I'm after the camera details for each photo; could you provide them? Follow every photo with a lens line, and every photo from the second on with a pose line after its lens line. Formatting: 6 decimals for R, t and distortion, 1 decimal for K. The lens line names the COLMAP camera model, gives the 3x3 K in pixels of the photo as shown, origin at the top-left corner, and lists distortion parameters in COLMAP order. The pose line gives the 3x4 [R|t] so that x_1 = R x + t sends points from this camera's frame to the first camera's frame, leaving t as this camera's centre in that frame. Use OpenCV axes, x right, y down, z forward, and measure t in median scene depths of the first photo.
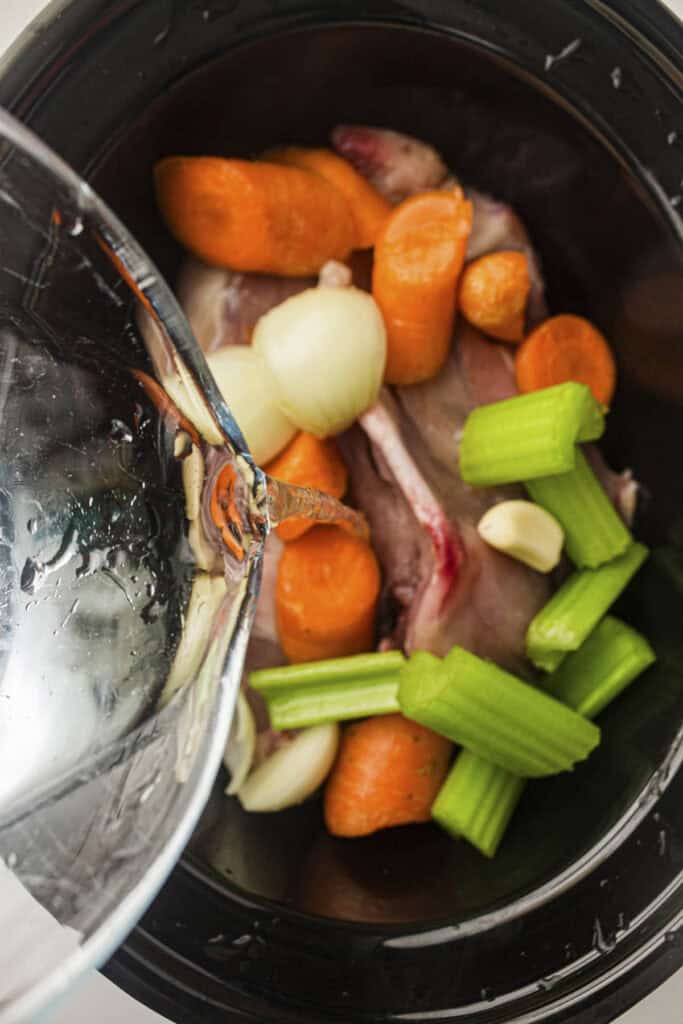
lens RADIAL K [[682.5, 0, 341.5], [0, 682.5, 512.0], [0, 0, 1]] dist [-0.026394, -0.002779]
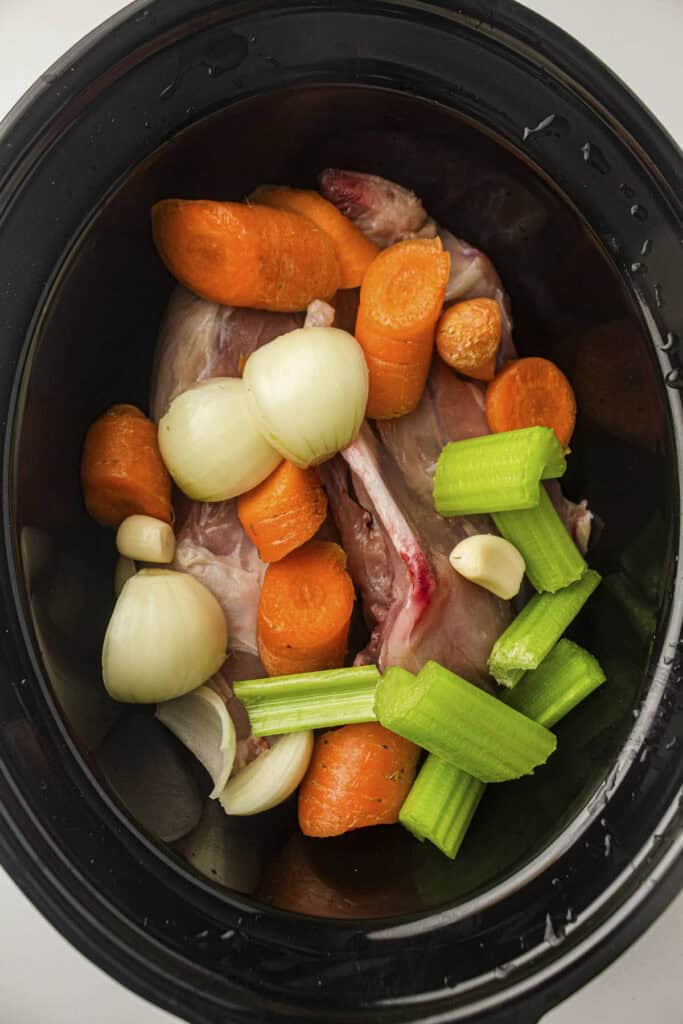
lens RADIAL K [[682.5, 0, 341.5], [0, 682.5, 512.0], [0, 0, 1]] dist [-0.026394, -0.002779]
pose [[0.998121, 0.021840, 0.057254, -0.032702], [-0.022480, 0.999692, 0.010560, -0.051821], [-0.057005, -0.011828, 0.998304, -0.070675]]
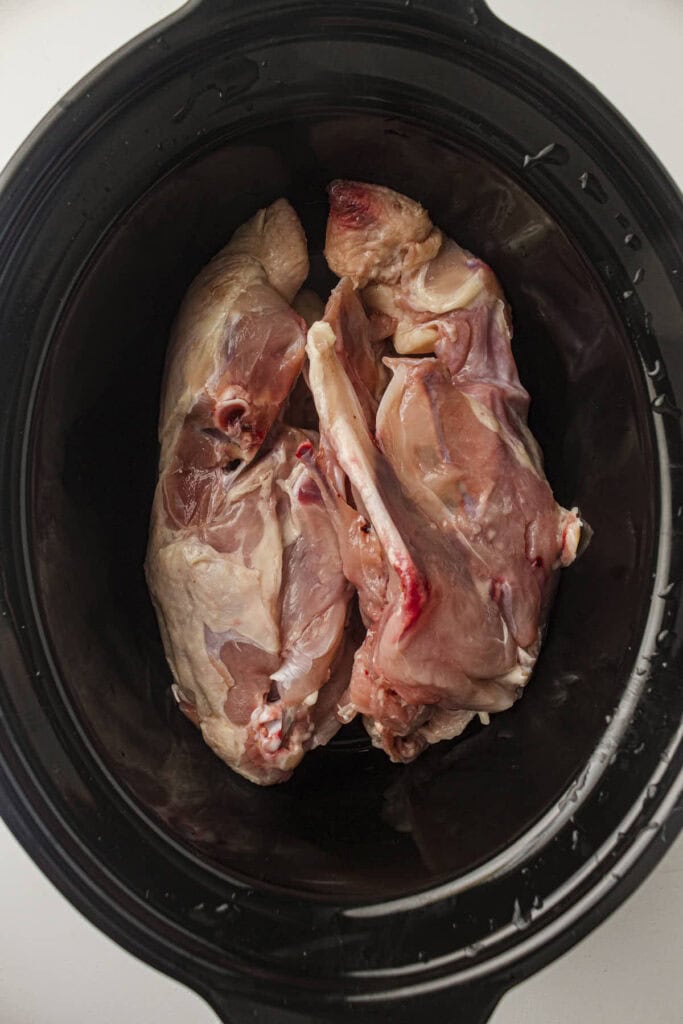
lens RADIAL K [[677.7, 0, 341.5], [0, 677.7, 512.0], [0, 0, 1]] dist [-0.039976, 0.000602]
pose [[0.997978, 0.047358, 0.042392, -0.015974], [-0.049621, 0.997306, 0.054026, -0.109602], [-0.039719, -0.056020, 0.997639, -0.114522]]
